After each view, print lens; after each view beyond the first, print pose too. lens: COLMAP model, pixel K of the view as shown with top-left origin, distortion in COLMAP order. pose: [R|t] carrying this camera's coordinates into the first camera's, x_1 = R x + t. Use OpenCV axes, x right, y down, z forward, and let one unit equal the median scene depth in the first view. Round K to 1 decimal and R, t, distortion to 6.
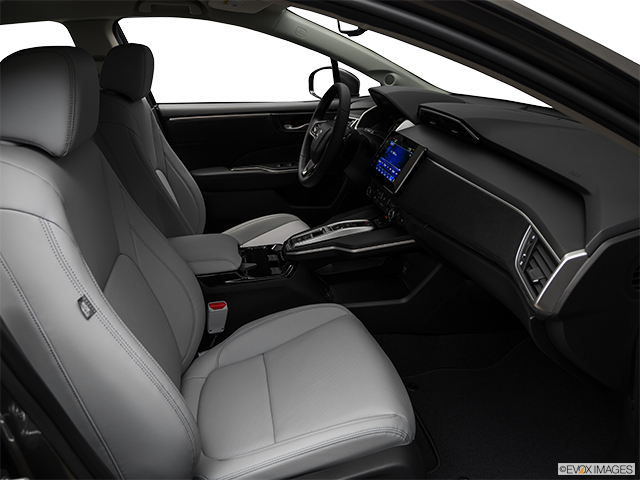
lens RADIAL K [[481.8, 0, 320.0], [0, 481.8, 240.0], [0, 0, 1]] dist [-0.129432, 0.066019]
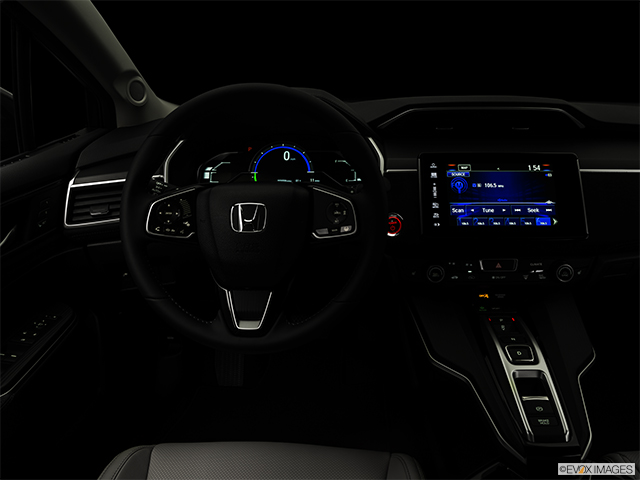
lens RADIAL K [[481.8, 0, 320.0], [0, 481.8, 240.0], [0, 0, 1]] dist [-0.129432, 0.066019]
pose [[0.241912, -0.336488, 0.910085, -0.410644], [0.395226, 0.890780, 0.224294, -0.315548], [-0.886158, 0.305429, 0.348479, 0.959087]]
